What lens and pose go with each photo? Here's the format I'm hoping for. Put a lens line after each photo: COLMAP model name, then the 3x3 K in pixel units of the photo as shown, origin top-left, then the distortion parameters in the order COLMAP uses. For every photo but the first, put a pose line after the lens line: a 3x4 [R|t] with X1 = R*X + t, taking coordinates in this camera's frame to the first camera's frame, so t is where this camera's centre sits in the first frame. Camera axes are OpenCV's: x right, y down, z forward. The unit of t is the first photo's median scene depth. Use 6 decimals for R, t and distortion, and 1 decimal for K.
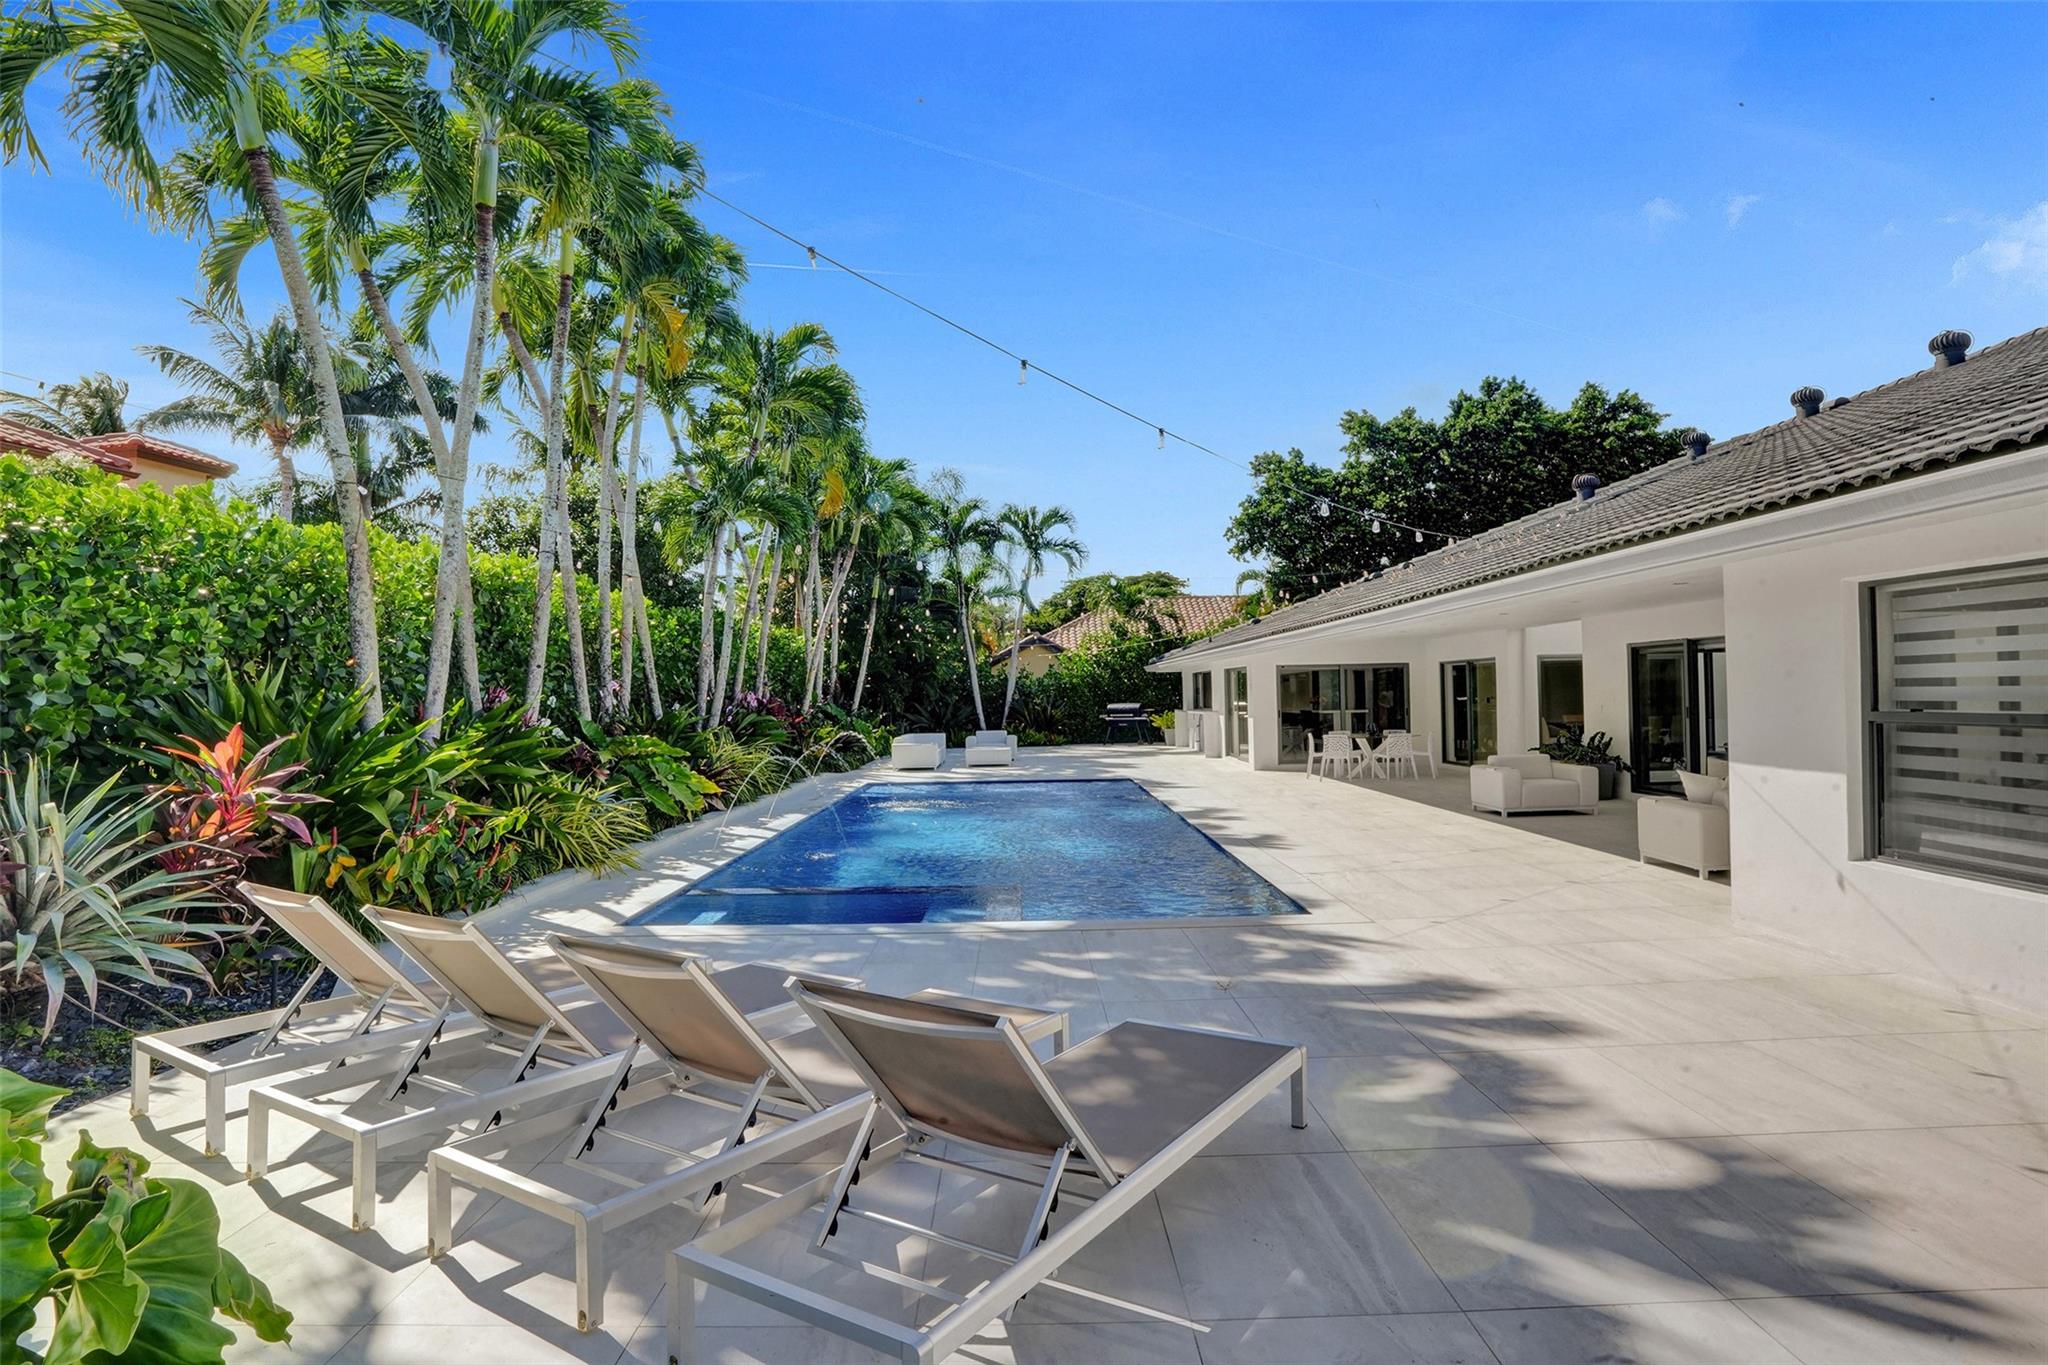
lens RADIAL K [[913.4, 0, 1024.0], [0, 913.4, 682.5], [0, 0, 1]] dist [-0.001224, -0.000004]
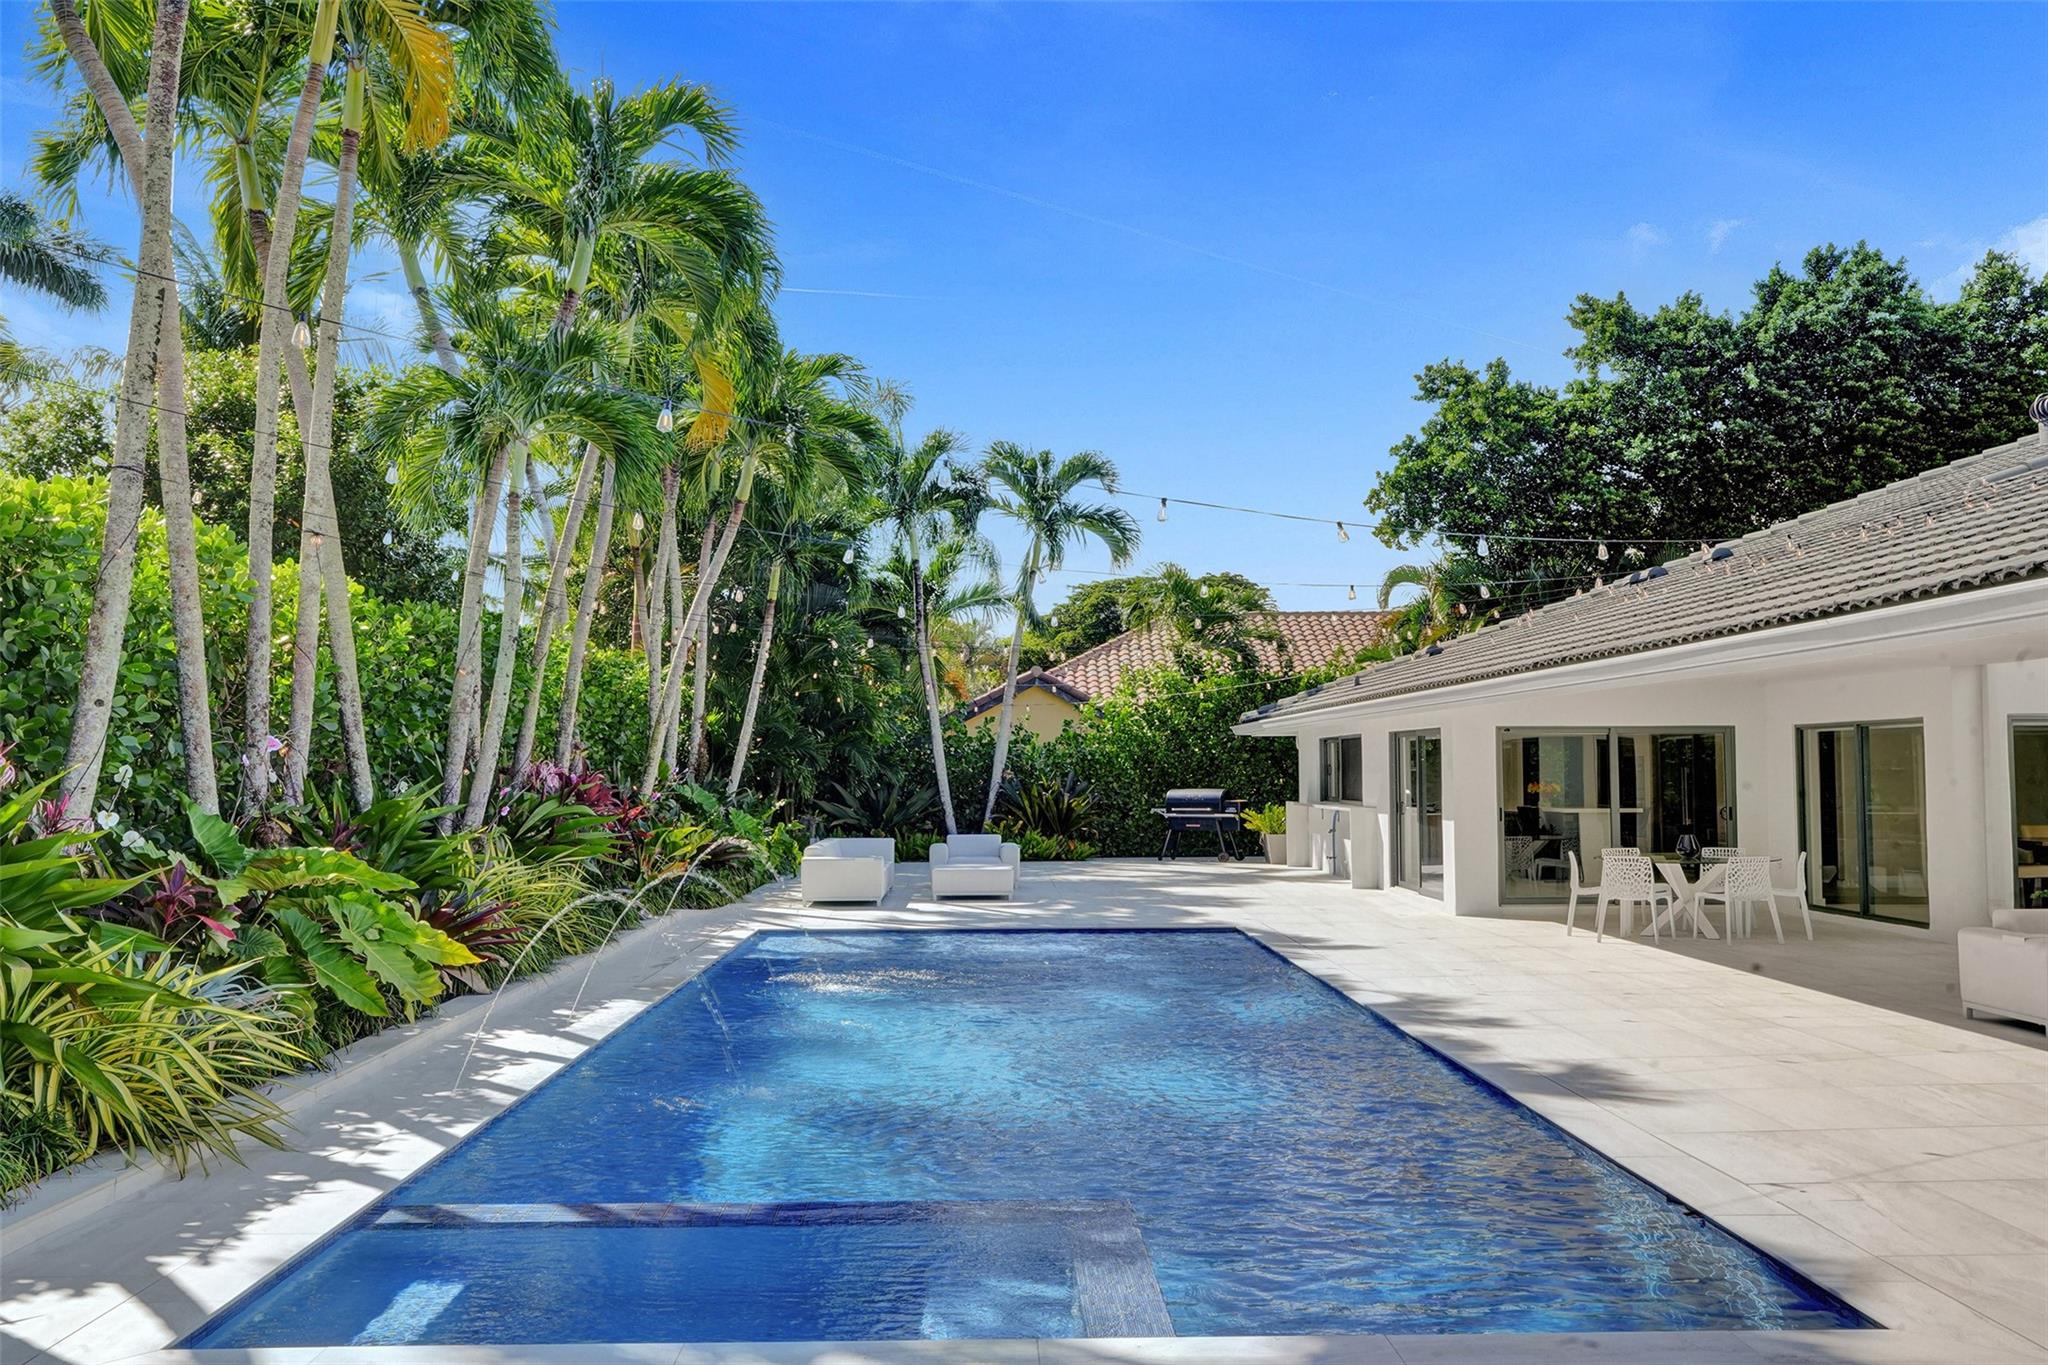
lens RADIAL K [[1493.6, 0, 1023.4], [0, 1493.6, 660.0], [0, 0, 1]] dist [0.061178, -0.001449]
pose [[0.999806, 0.014866, 0.012896, -0.024656], [-0.014055, 0.998049, -0.060833, 0.000897], [-0.013775, 0.060640, 0.998065, 0.084980]]
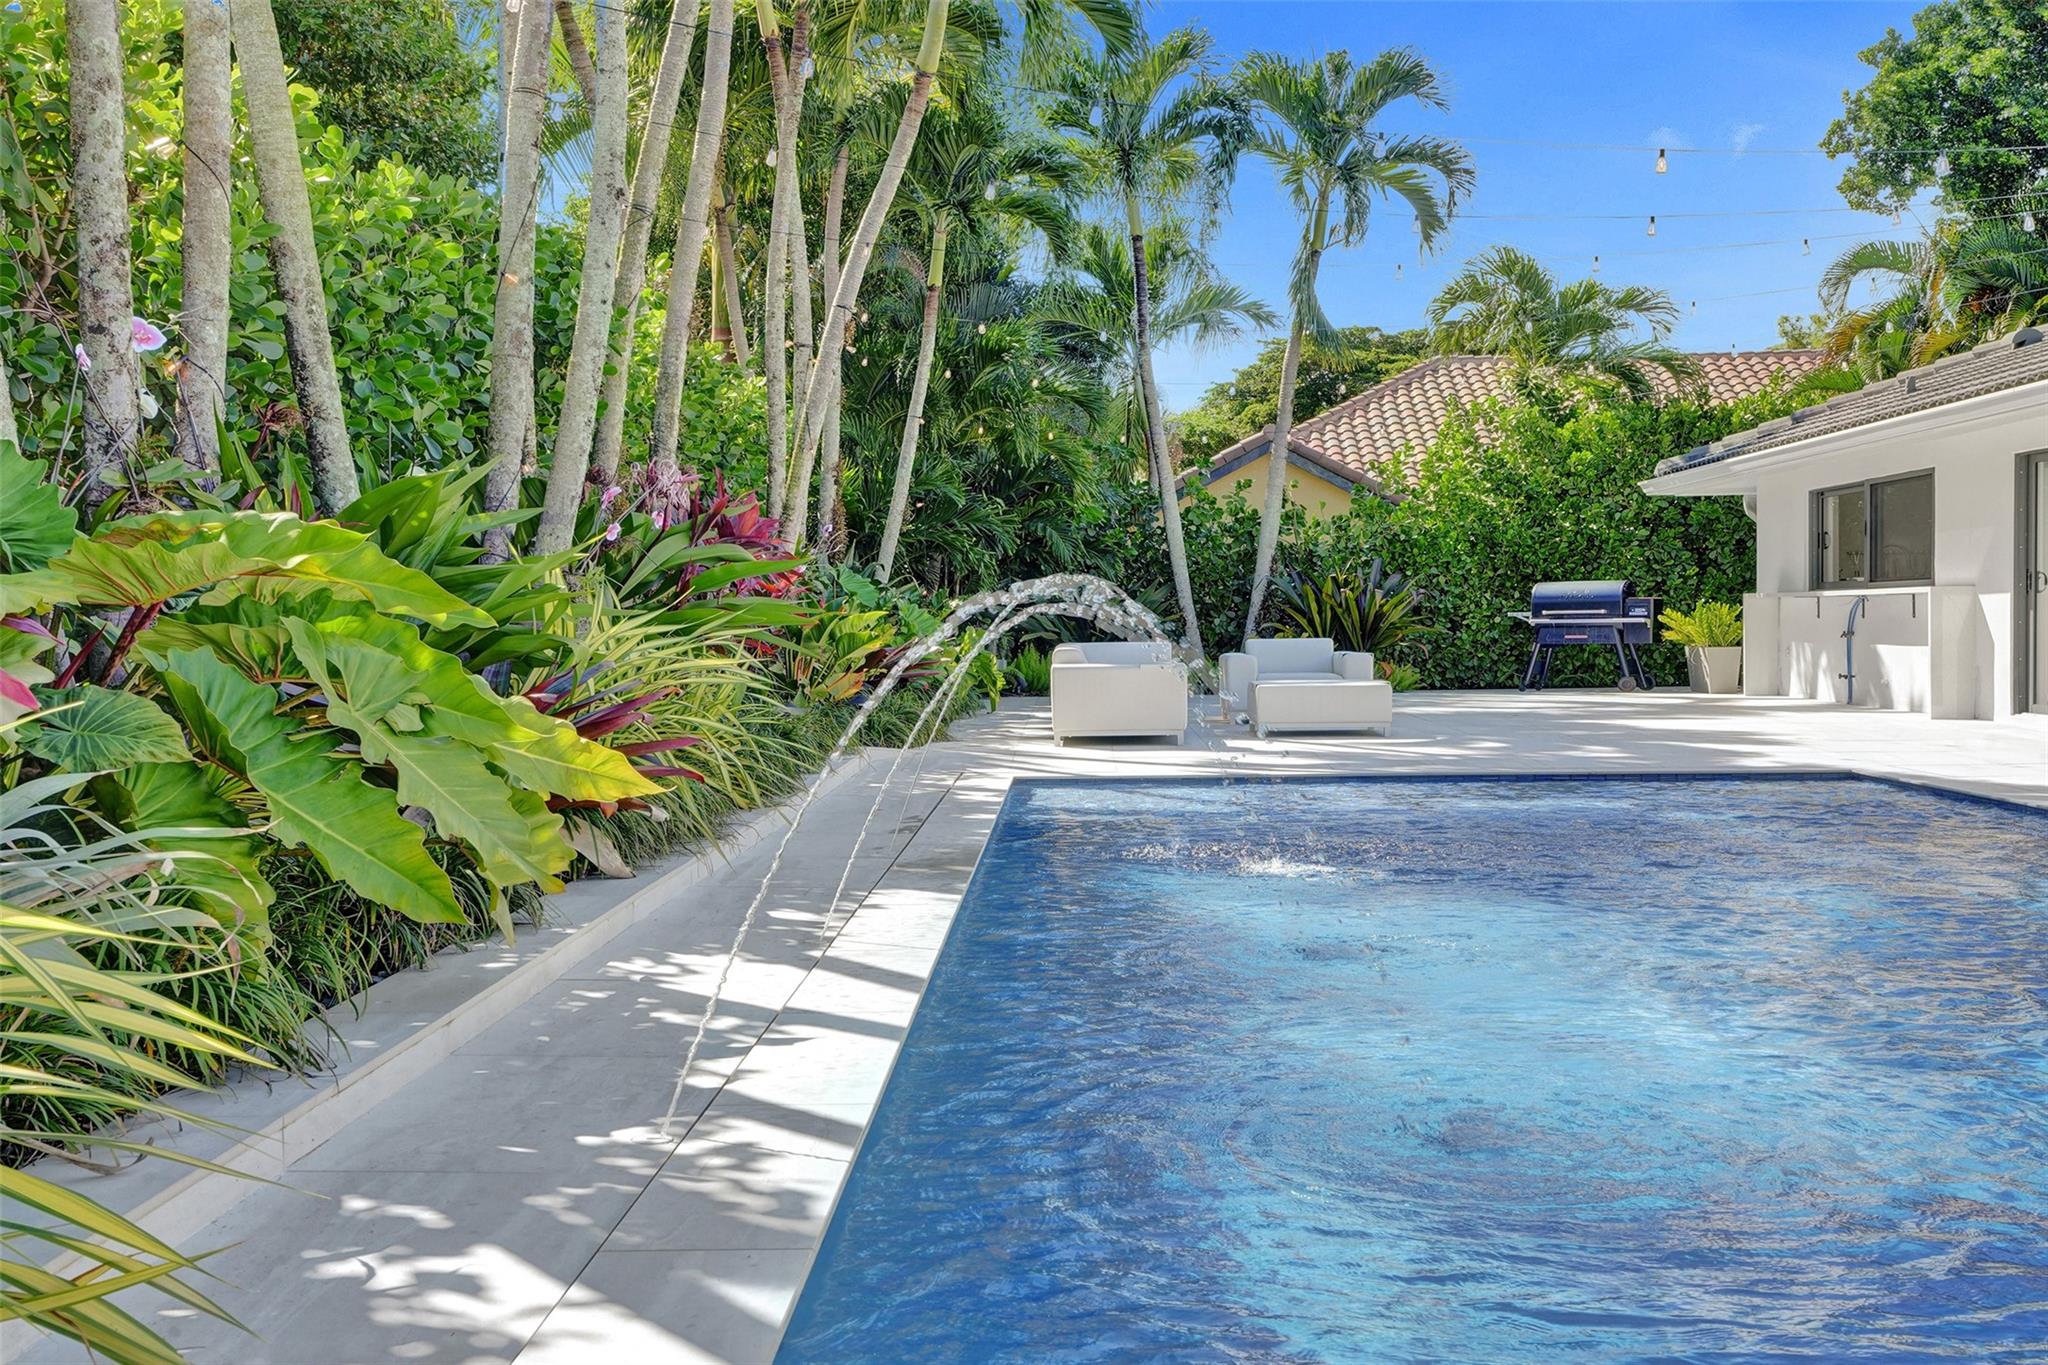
lens RADIAL K [[2036.5, 0, 1117.1], [0, 2036.5, 595.8], [0, 0, 1]] dist [0.104919, 0.010452]
pose [[0.999659, 0.005889, -0.025448, -0.108220], [-0.005548, 0.999894, 0.013438, 0.034172], [0.025524, -0.013292, 0.999586, 0.272302]]
